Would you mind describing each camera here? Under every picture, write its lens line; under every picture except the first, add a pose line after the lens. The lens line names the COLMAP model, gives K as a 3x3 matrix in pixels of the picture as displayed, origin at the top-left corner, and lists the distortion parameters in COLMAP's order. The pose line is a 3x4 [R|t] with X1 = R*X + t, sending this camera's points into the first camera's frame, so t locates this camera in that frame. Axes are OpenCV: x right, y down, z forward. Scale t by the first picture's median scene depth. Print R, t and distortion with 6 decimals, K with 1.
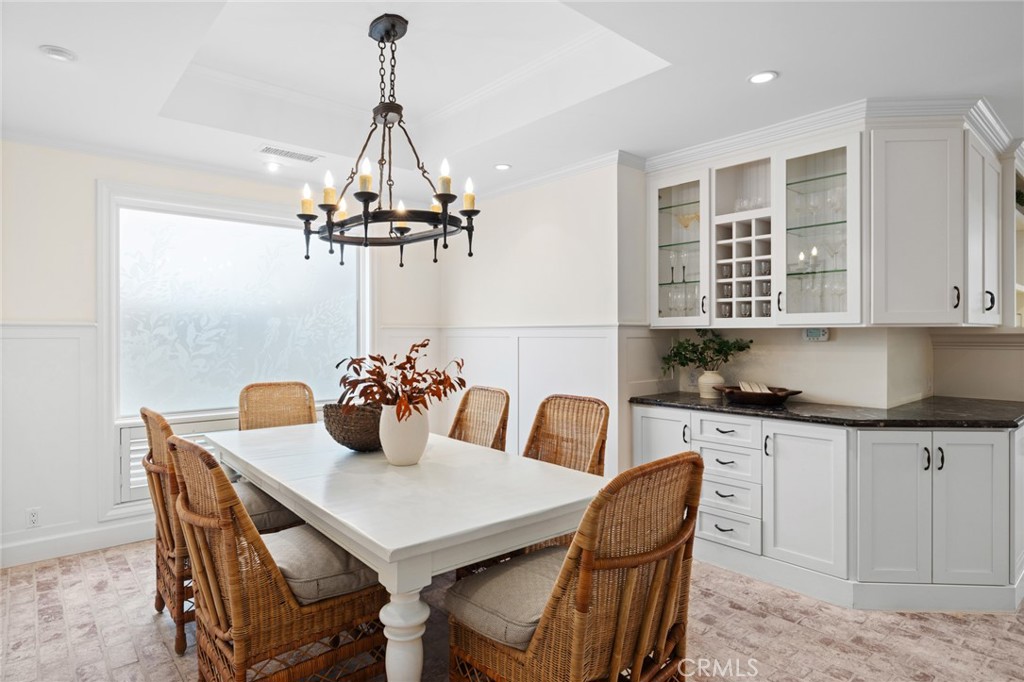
lens RADIAL K [[555.3, 0, 511.9], [0, 555.3, 336.9], [0, 0, 1]] dist [0.004584, 0.001962]
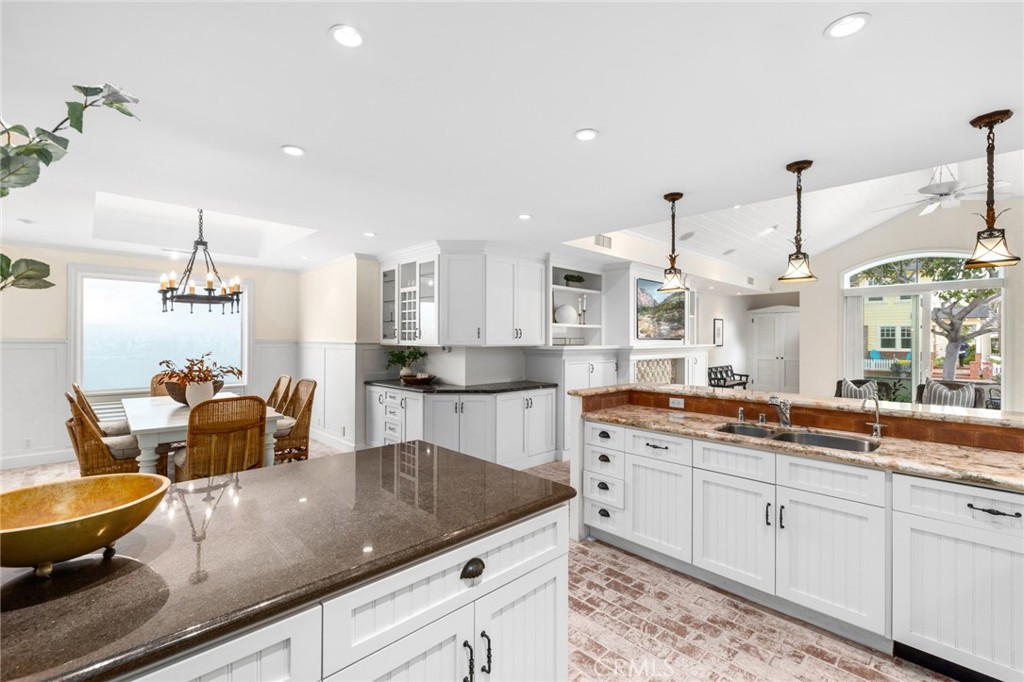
lens RADIAL K [[434.8, 0, 505.8], [0, 434.8, 337.9], [0, 0, 1]] dist [0.004099, 0.000461]
pose [[0.998502, 0.006098, 0.054369, 0.679618], [-0.005636, 0.999947, -0.008633, -0.031615], [-0.054419, 0.008313, 0.998484, -0.574654]]
